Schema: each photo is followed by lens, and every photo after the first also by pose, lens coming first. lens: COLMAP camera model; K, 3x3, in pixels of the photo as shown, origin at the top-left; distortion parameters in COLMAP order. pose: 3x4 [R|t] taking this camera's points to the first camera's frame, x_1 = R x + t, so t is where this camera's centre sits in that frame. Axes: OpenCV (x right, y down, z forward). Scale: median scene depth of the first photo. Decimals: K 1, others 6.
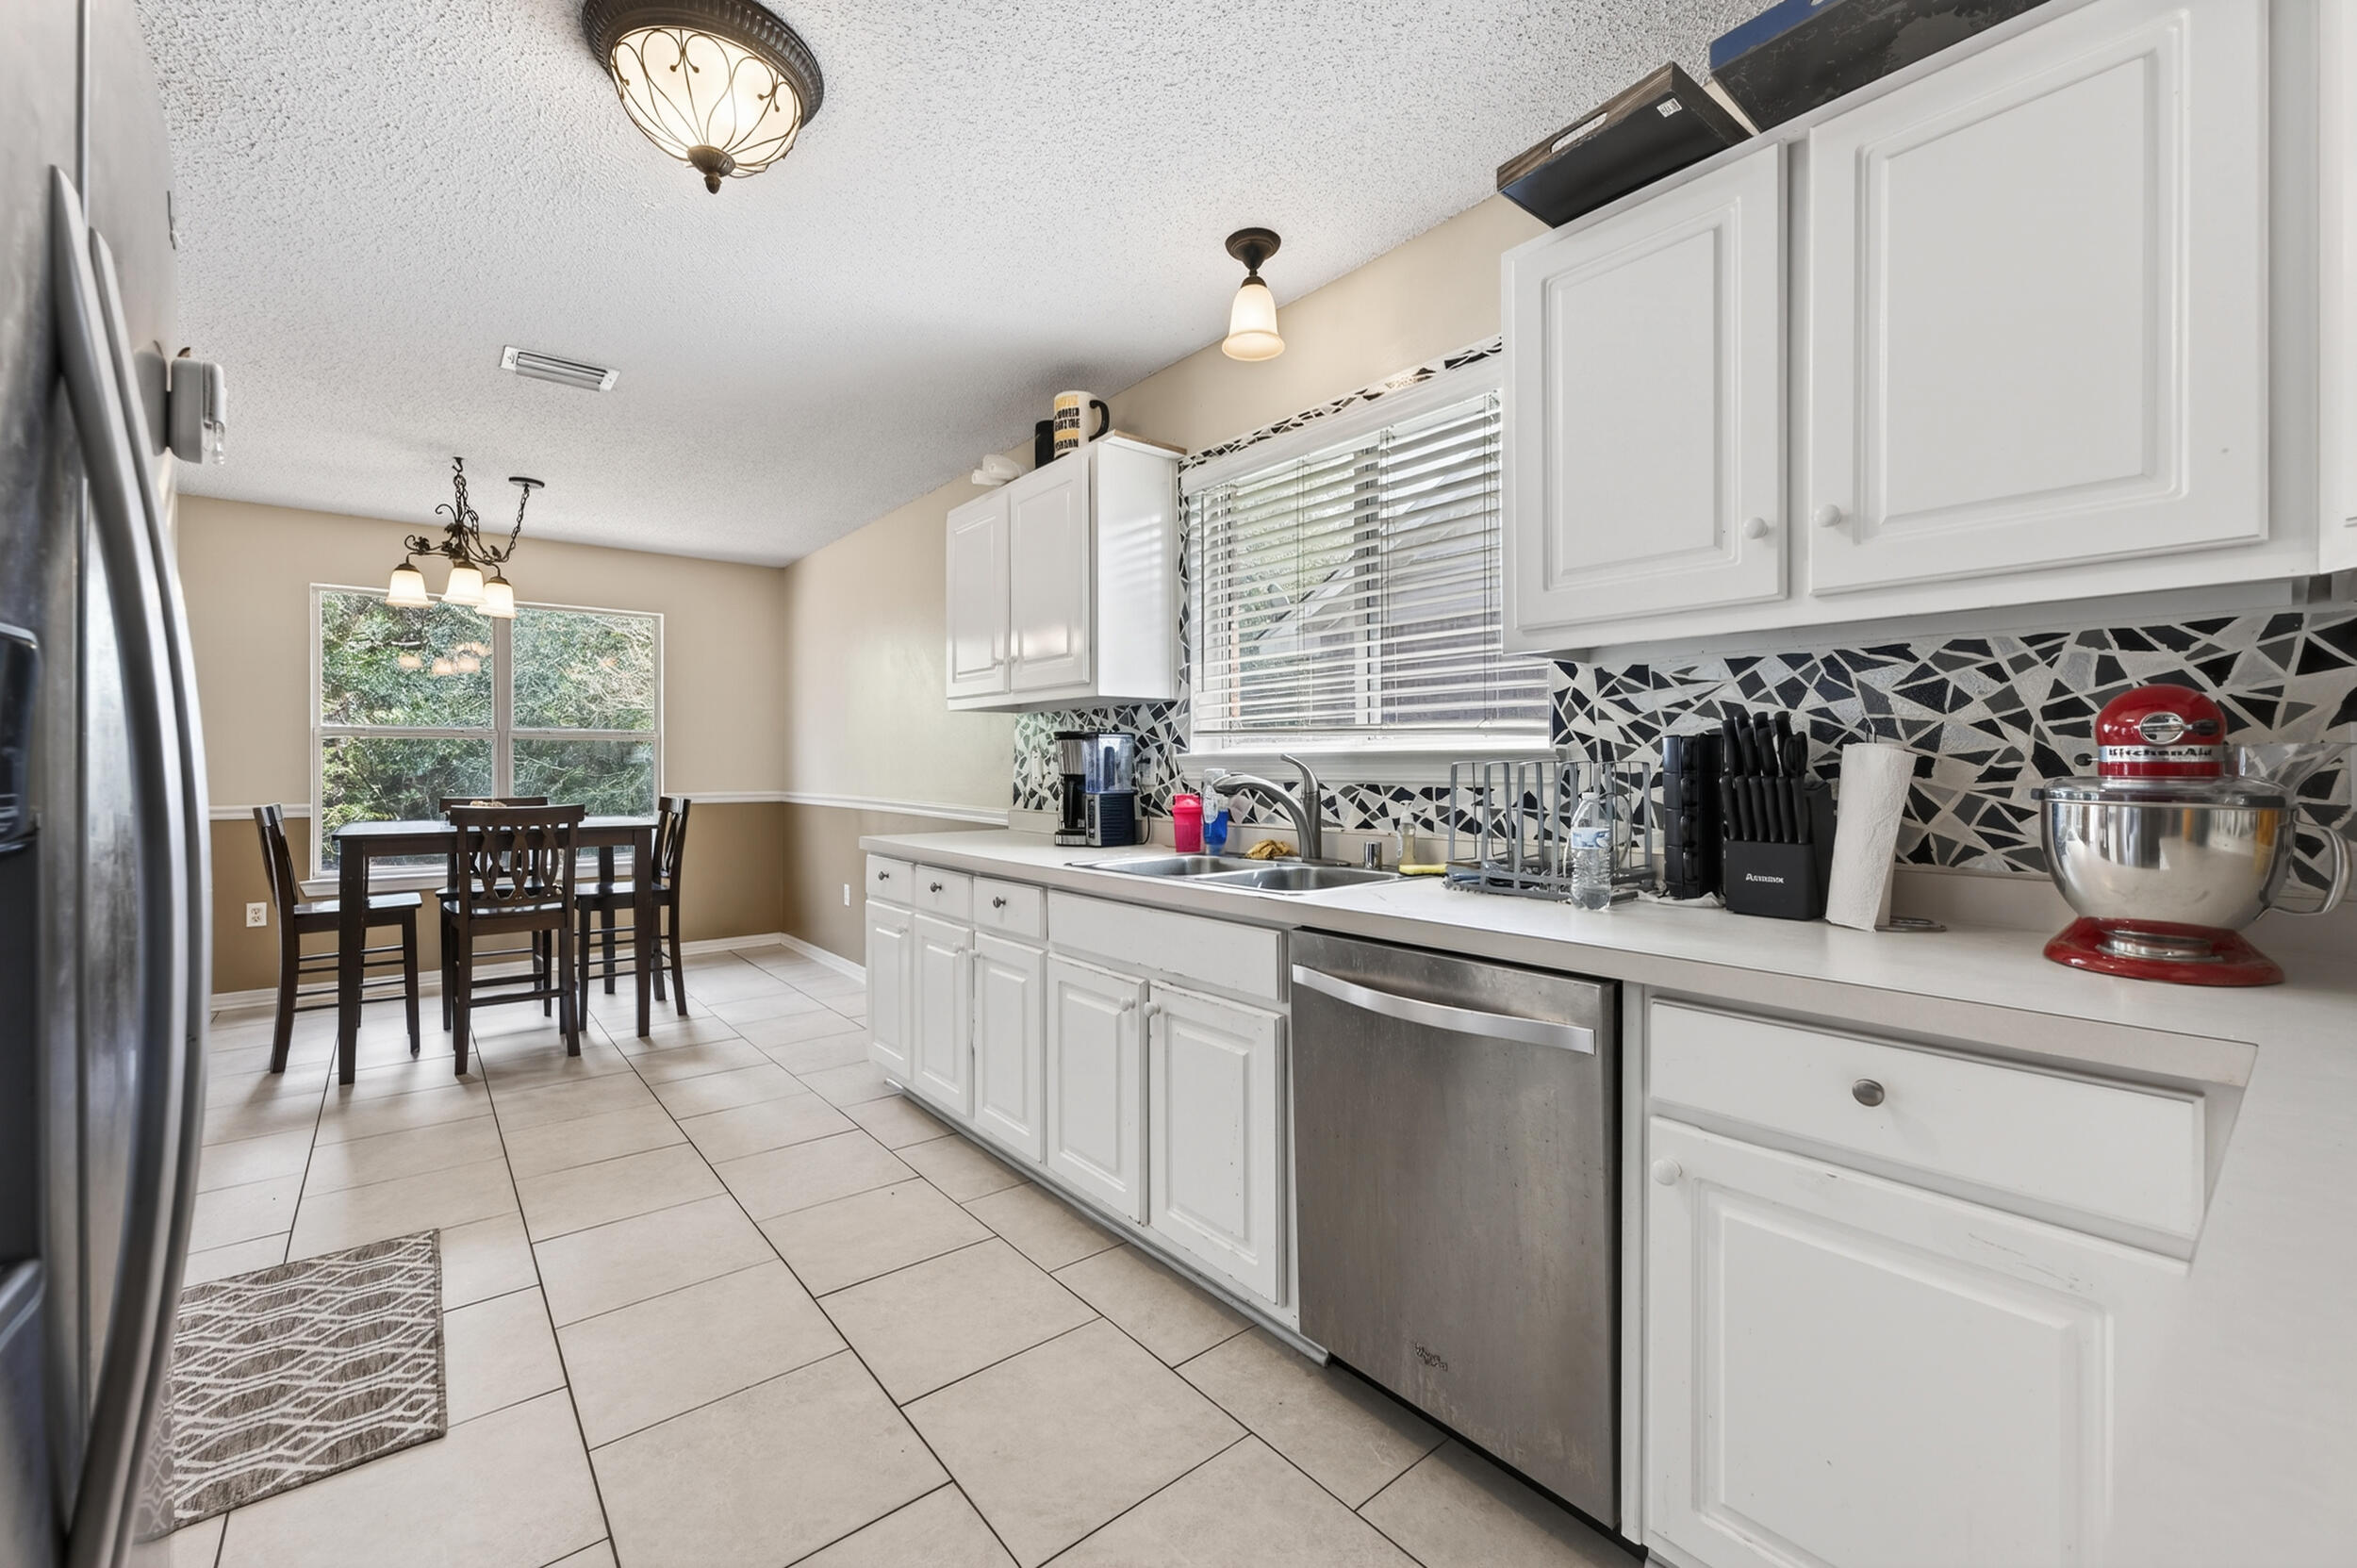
lens RADIAL K [[951.2, 0, 1177.9], [0, 951.2, 774.3], [0, 0, 1]] dist [0.000093, 0.000037]
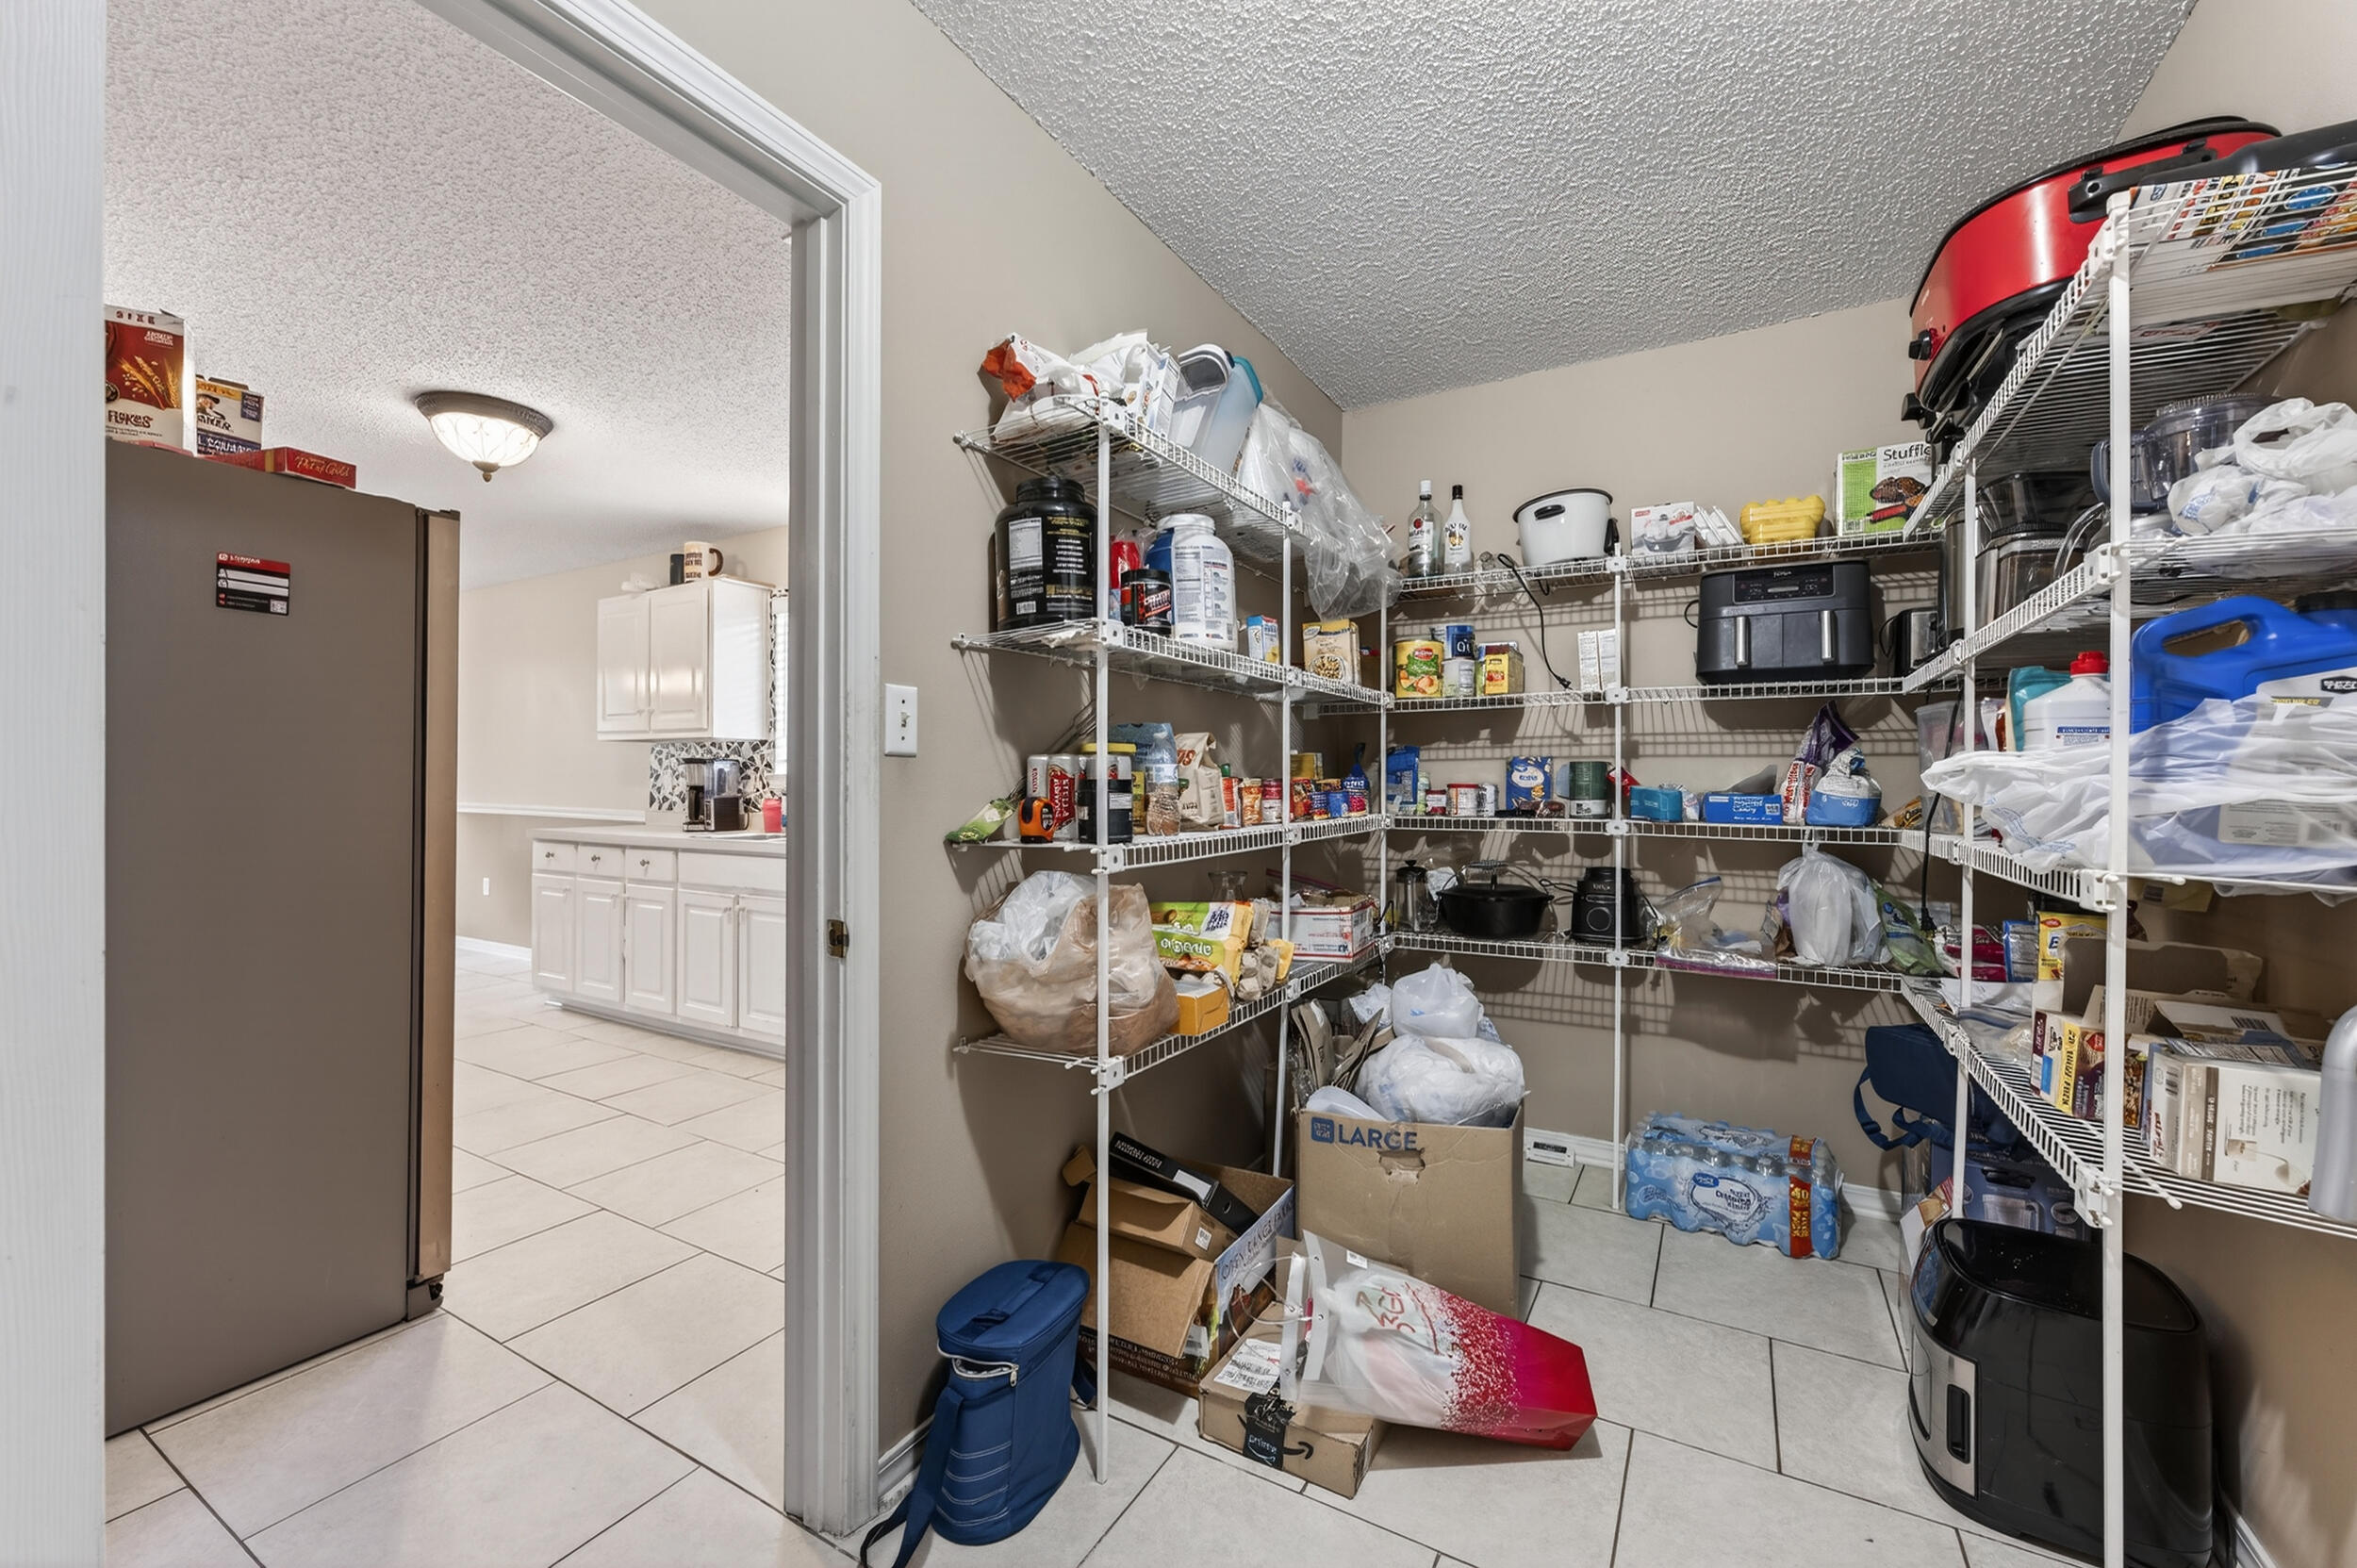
lens RADIAL K [[951.2, 0, 1177.9], [0, 951.2, 774.3], [0, 0, 1]] dist [0.000093, 0.000037]
pose [[0.937795, 0.005633, 0.347144, 0.091071], [-0.000709, 0.999897, -0.014308, 0.002958], [-0.347189, 0.013172, 0.937703, -0.750250]]
